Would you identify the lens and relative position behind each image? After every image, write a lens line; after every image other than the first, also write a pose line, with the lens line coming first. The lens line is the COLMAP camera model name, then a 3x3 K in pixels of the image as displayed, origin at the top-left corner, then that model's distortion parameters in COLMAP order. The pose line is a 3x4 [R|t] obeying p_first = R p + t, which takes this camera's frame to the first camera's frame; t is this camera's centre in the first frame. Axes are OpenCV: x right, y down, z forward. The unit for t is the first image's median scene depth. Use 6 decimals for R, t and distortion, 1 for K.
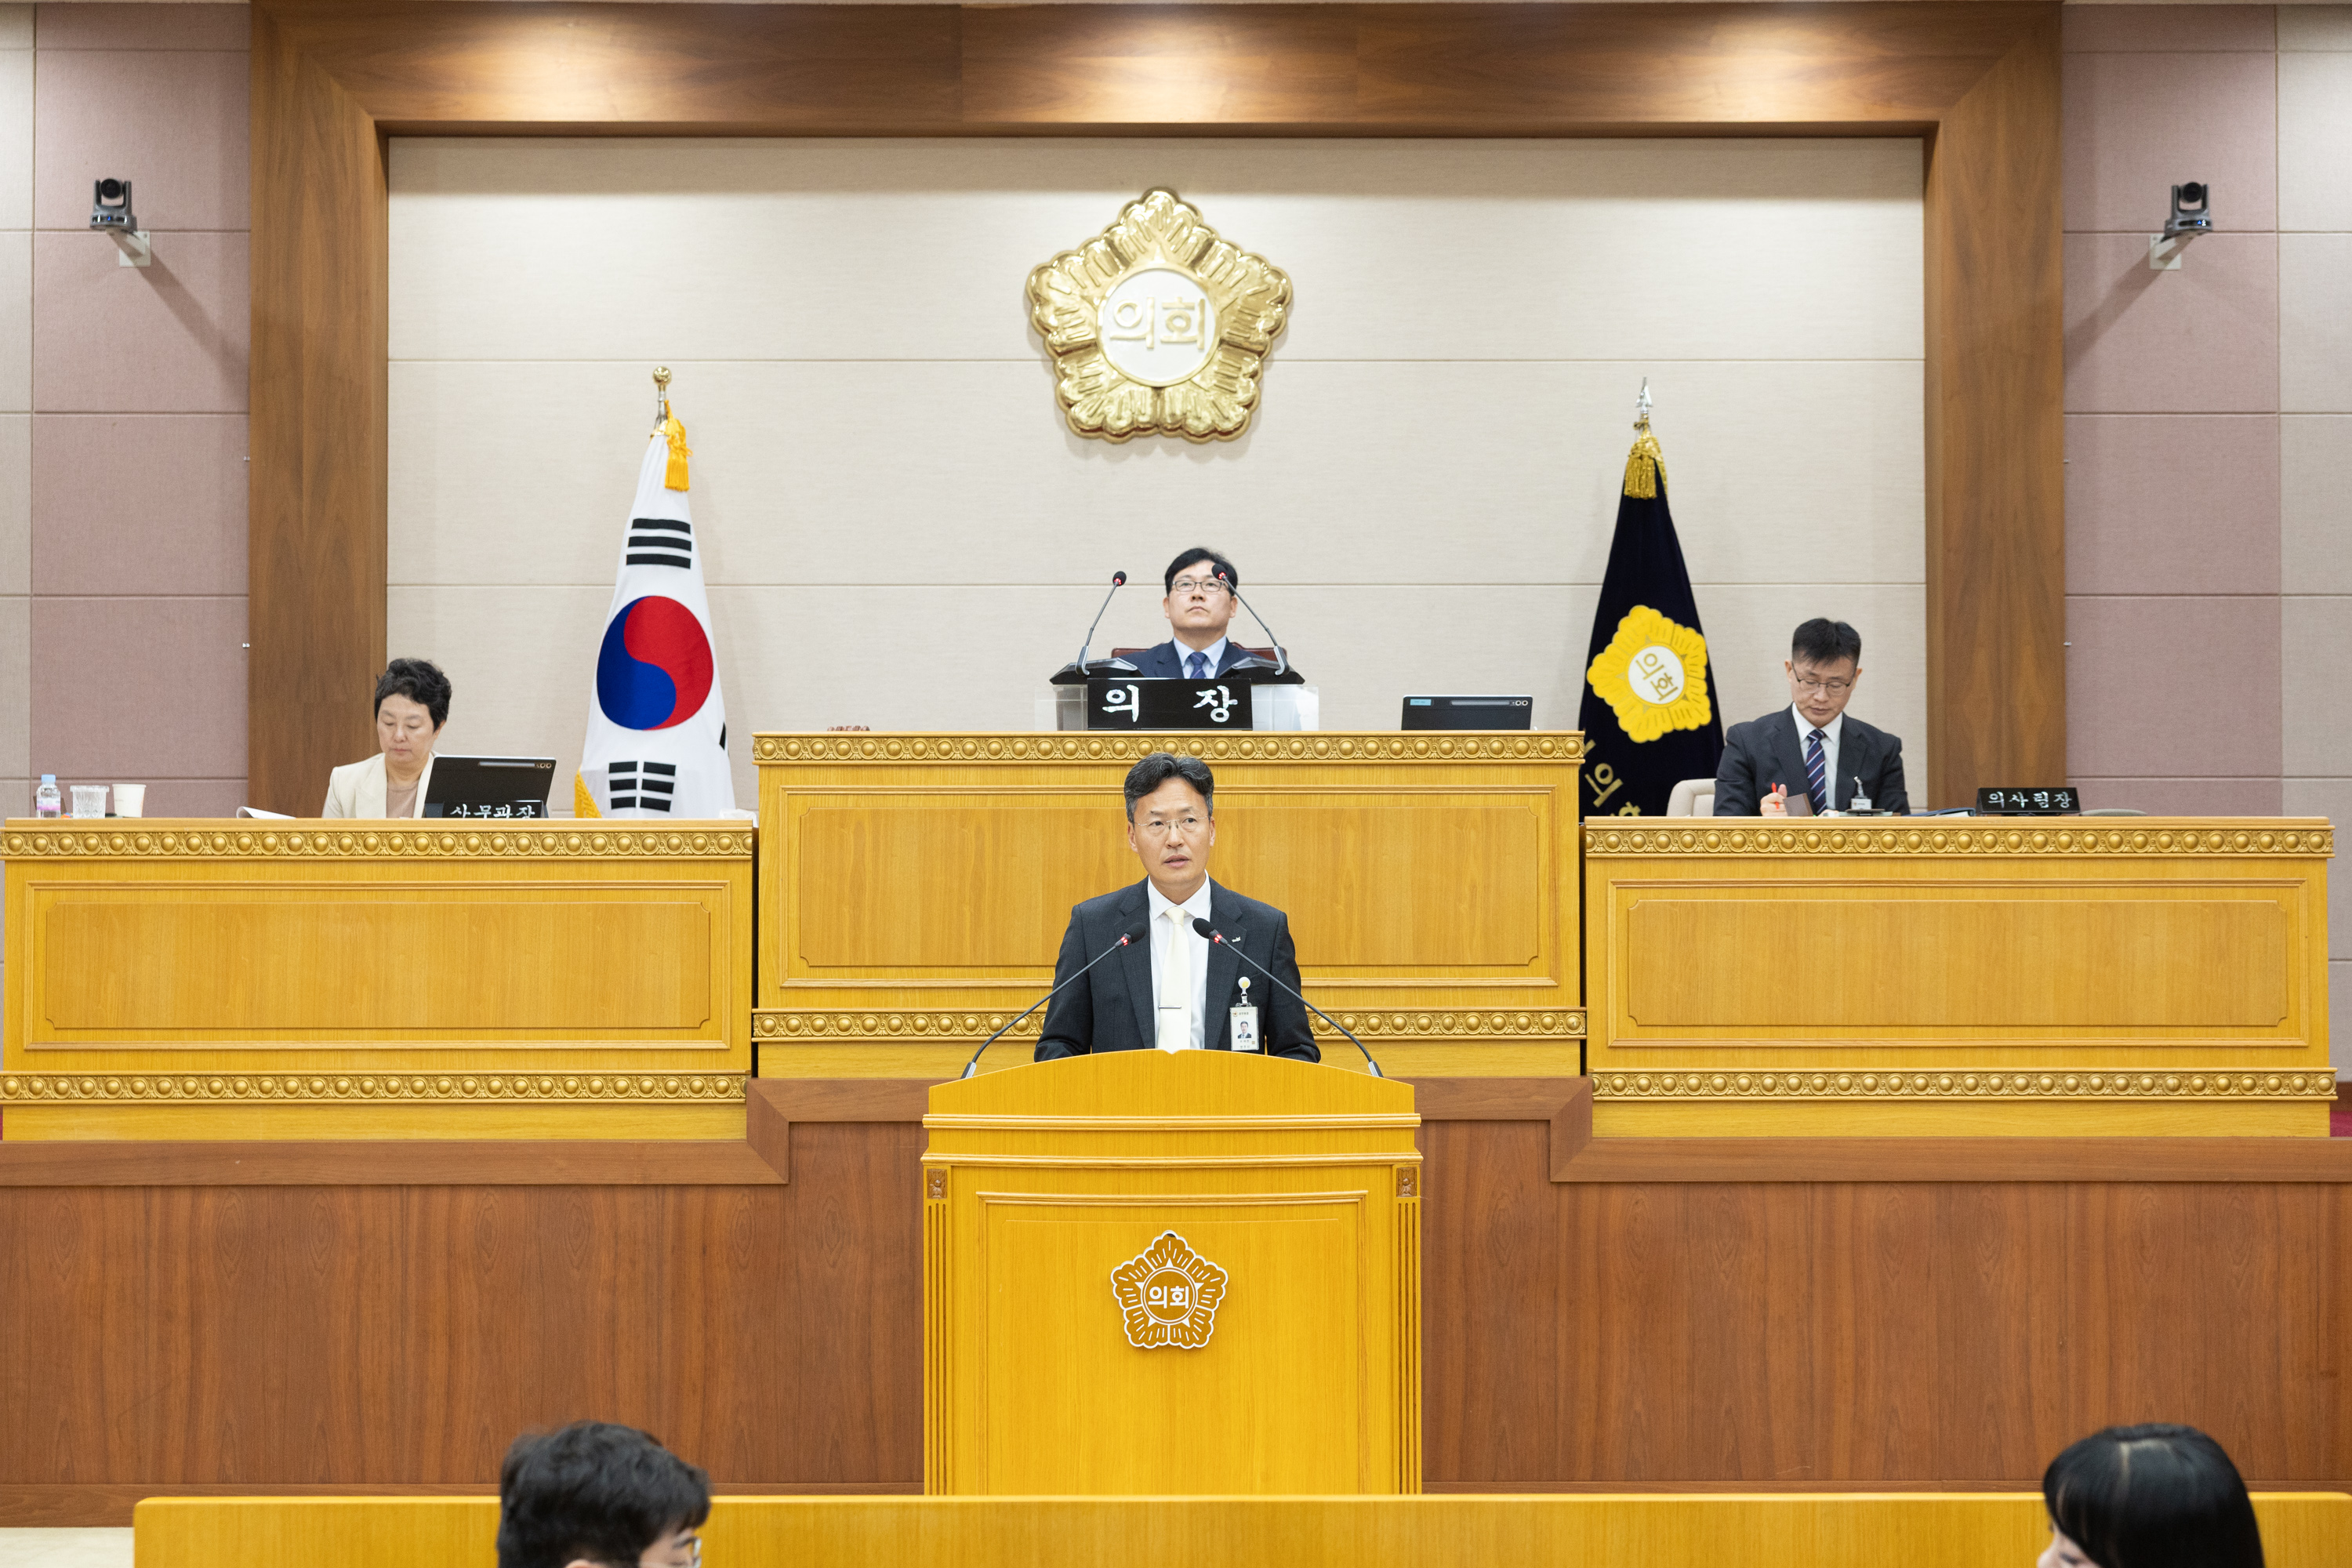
lens RADIAL K [[3304.9, 0, 1141.9], [0, 3304.9, 789.0], [0, 0, 1]] dist [0.027578, 0.000000]
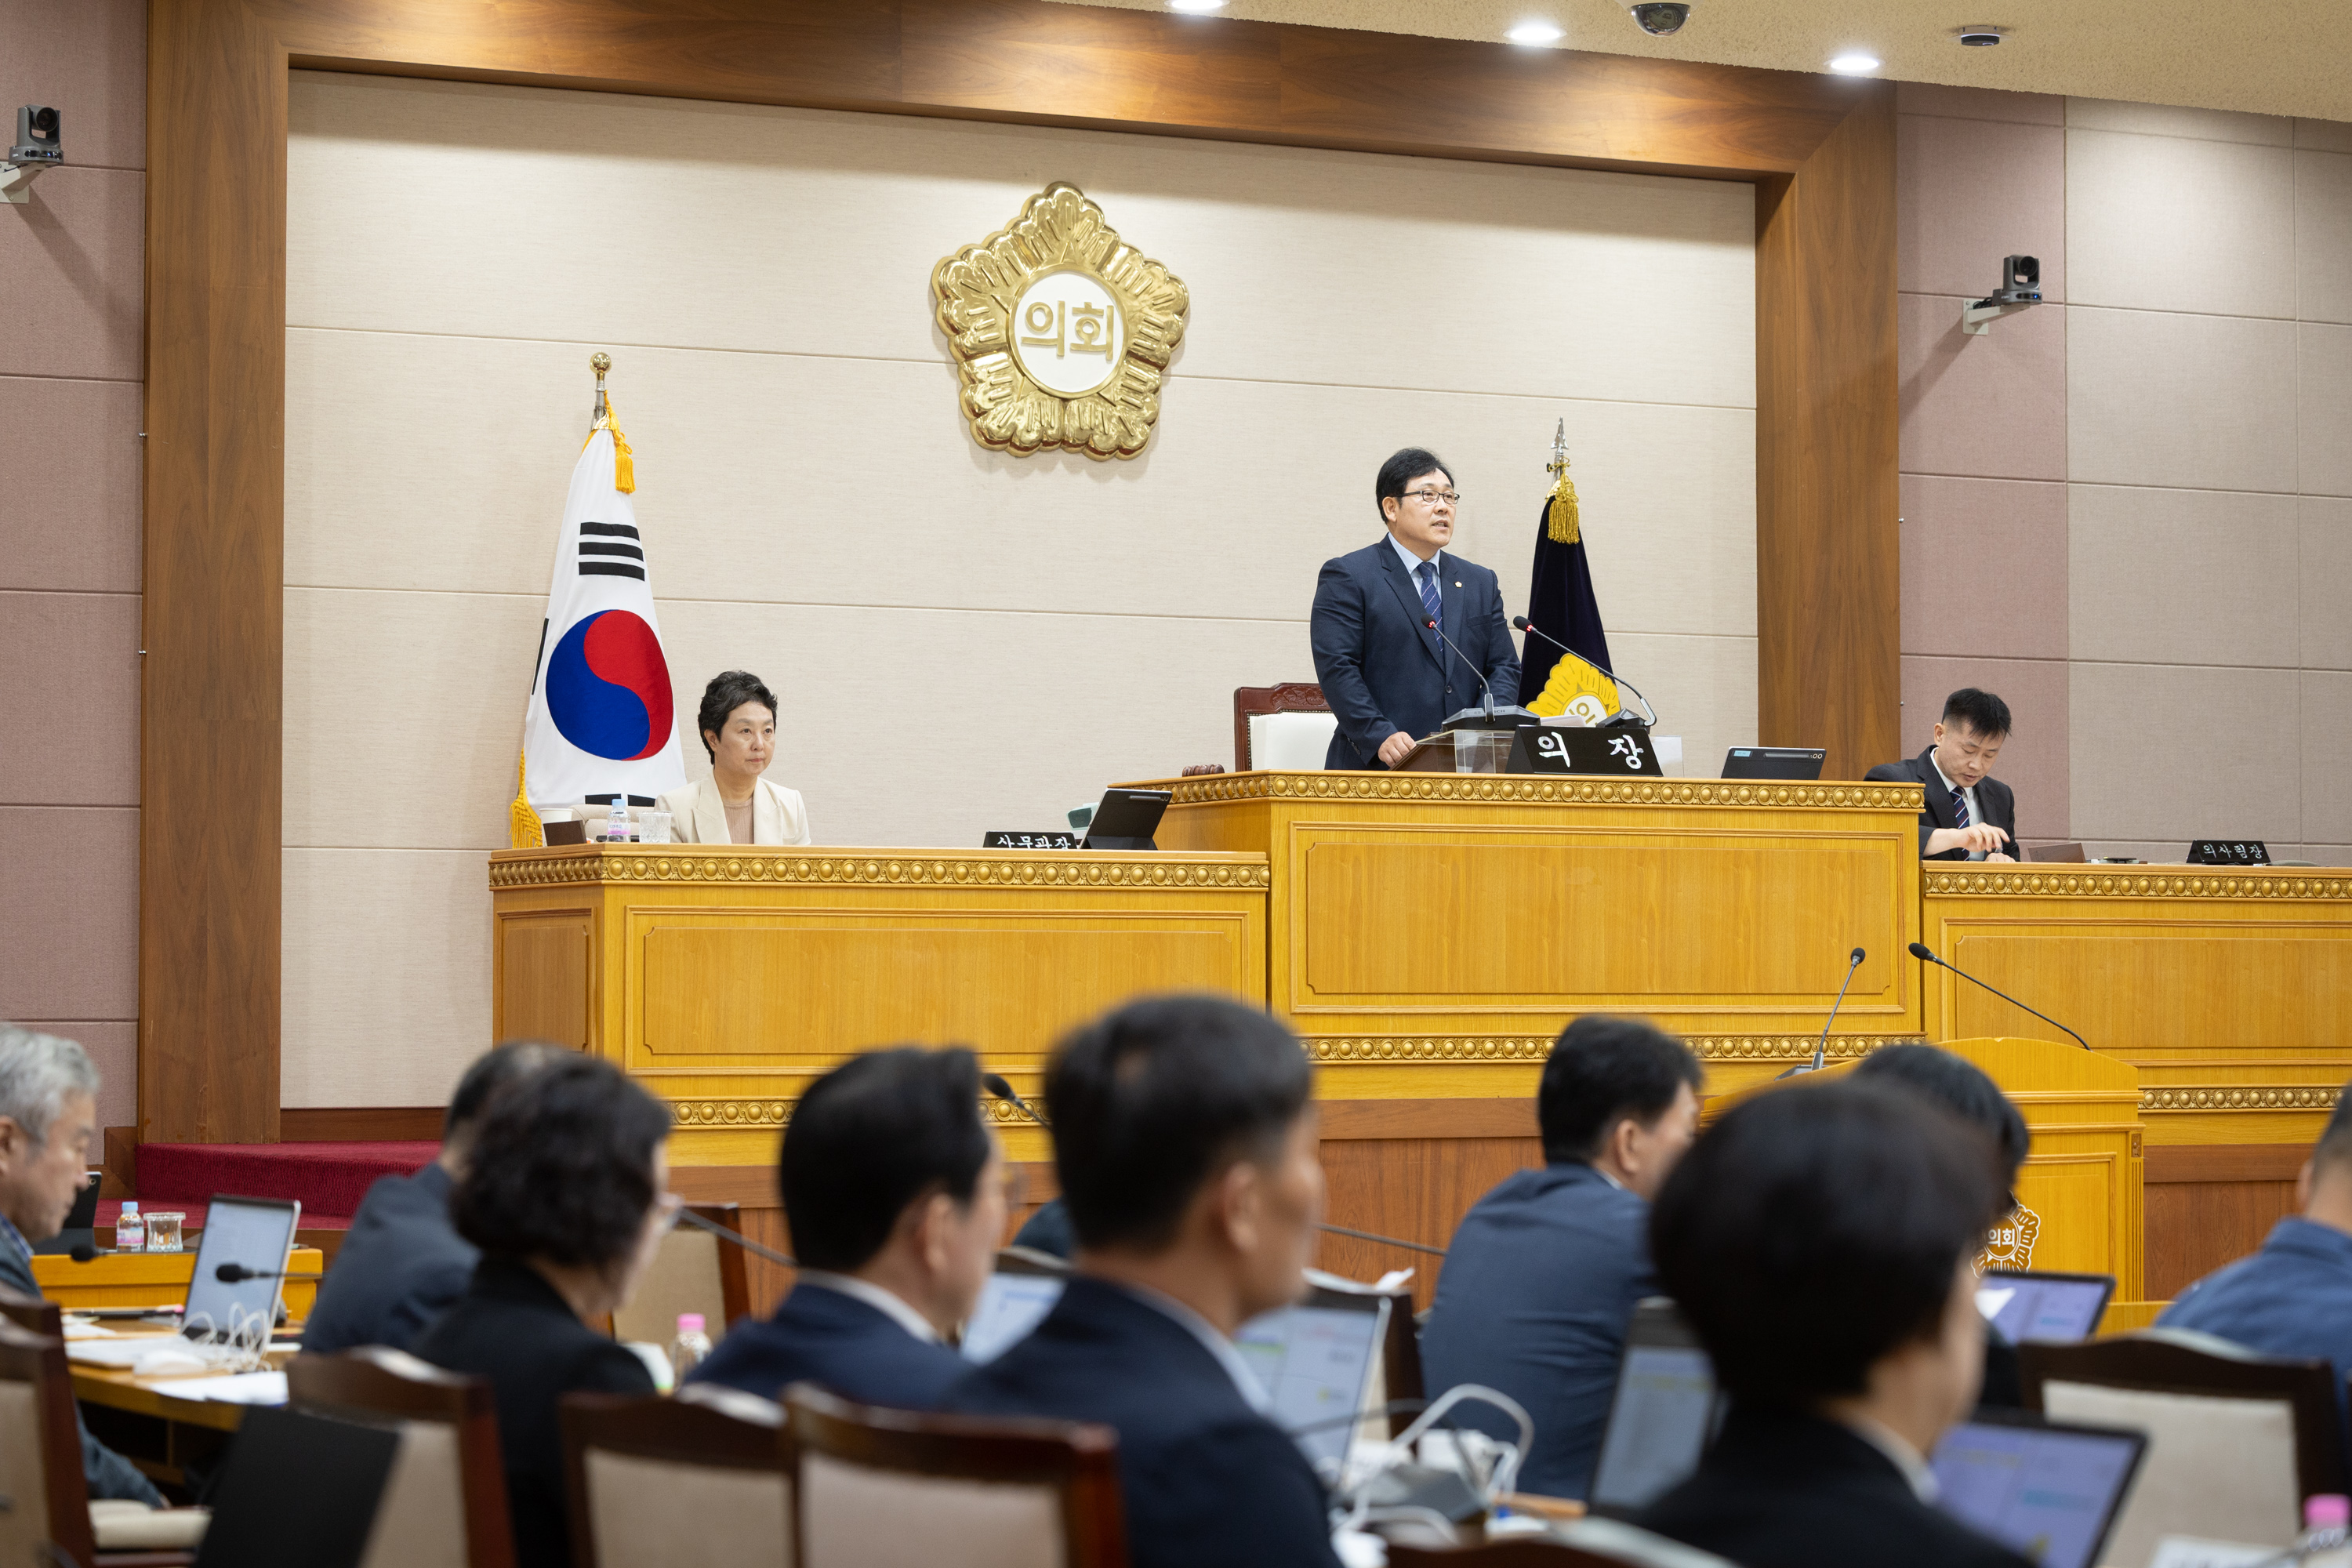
lens RADIAL K [[5426.2, 0, 1184.5], [0, 5426.2, 783.7], [0, 0, 1]] dist [-0.051739, 0.000000]
pose [[0.897358, 0.018869, 0.440900, -0.891246], [-0.011639, 0.999750, -0.019096, 0.020212], [-0.441150, 0.012004, 0.897353, -0.524487]]
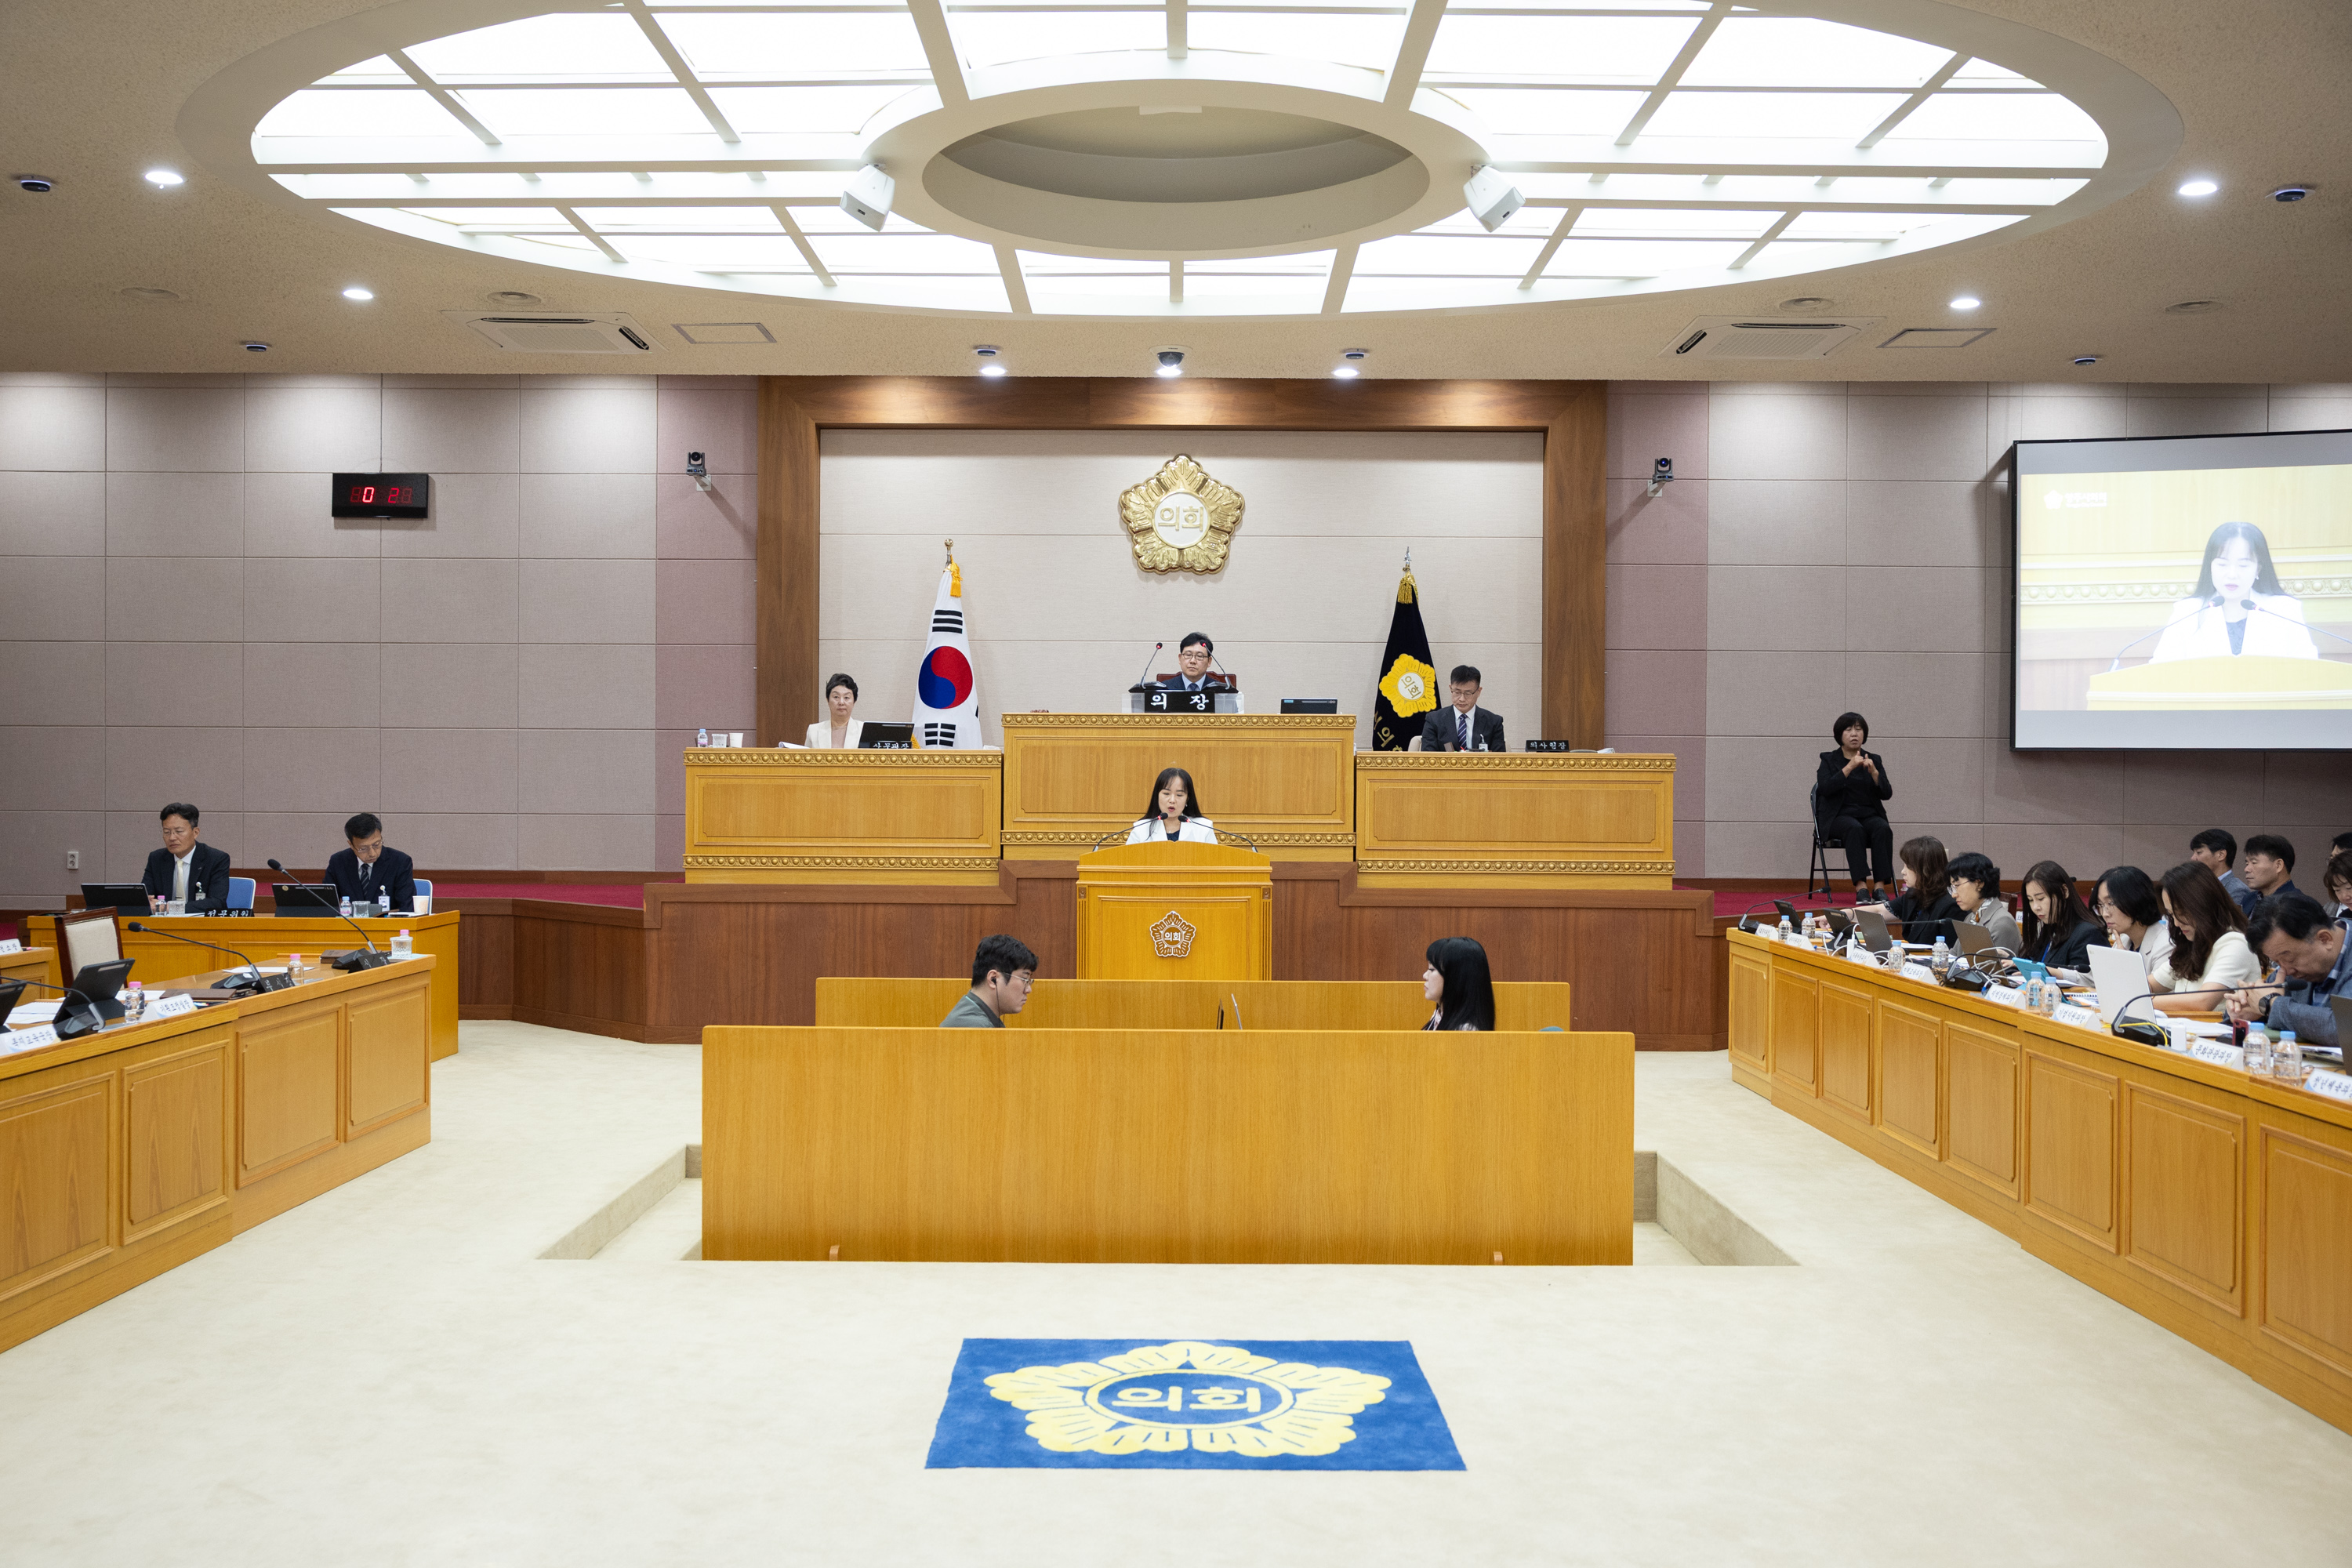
lens RADIAL K [[2038.0, 0, 1172.7], [0, 2038.0, 794.7], [0, 0, 1]] dist [-0.002267, 0.014567]
pose [[0.999947, 0.006986, -0.007602, 0.015038], [-0.006763, 0.999560, 0.028876, -0.001688], [0.007800, -0.028823, 0.999554, -0.443625]]
